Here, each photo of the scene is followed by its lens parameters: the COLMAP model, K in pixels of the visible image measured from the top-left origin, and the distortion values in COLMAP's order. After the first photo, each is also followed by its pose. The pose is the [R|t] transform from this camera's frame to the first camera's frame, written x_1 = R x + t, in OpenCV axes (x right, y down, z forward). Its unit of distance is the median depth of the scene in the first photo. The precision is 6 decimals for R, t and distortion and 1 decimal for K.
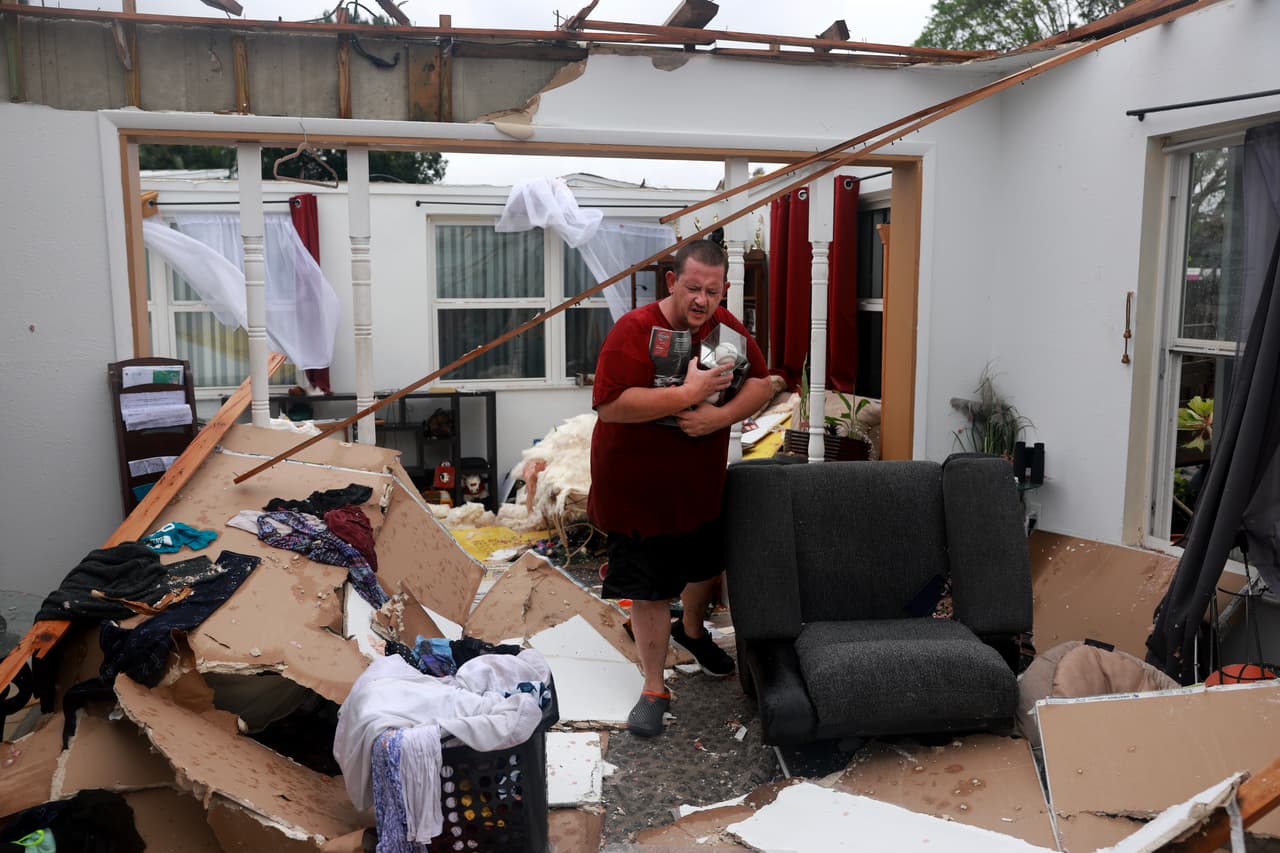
lens RADIAL K [[1012.0, 0, 640.0], [0, 1012.0, 426.5], [0, 0, 1]] dist [-0.091859, 0.121338]
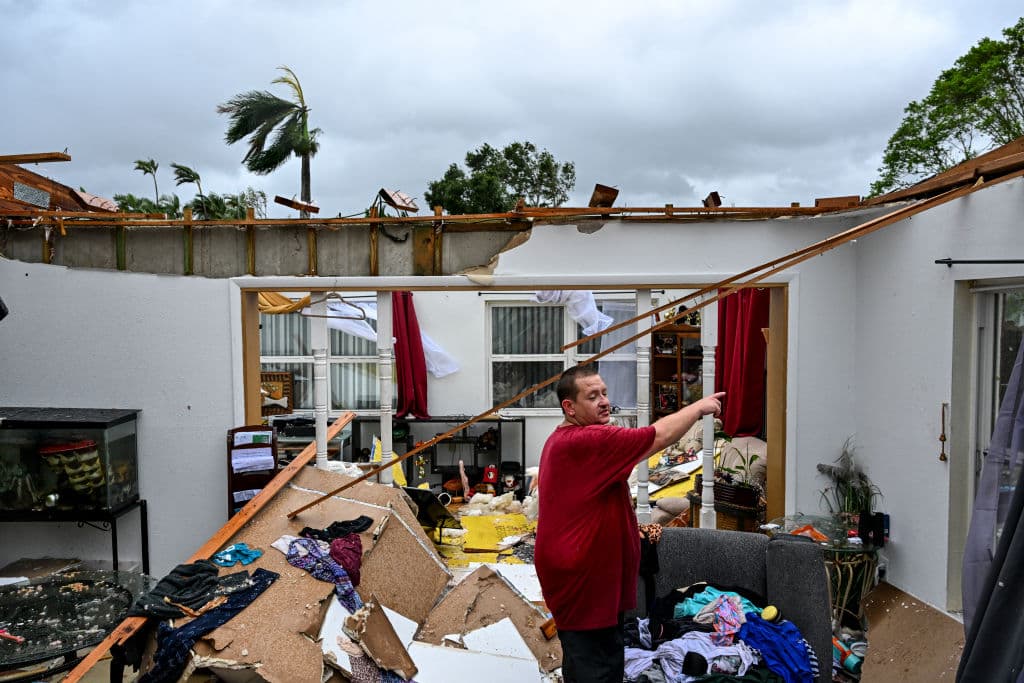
lens RADIAL K [[676.3, 0, 512.0], [0, 676.3, 341.5], [0, 0, 1]] dist [-0.006463, -0.001598]
pose [[0.961791, 0.008218, -0.273661, 0.205406], [-0.031168, 0.996338, -0.079620, -0.128142], [0.272005, 0.085107, 0.958525, 0.050611]]
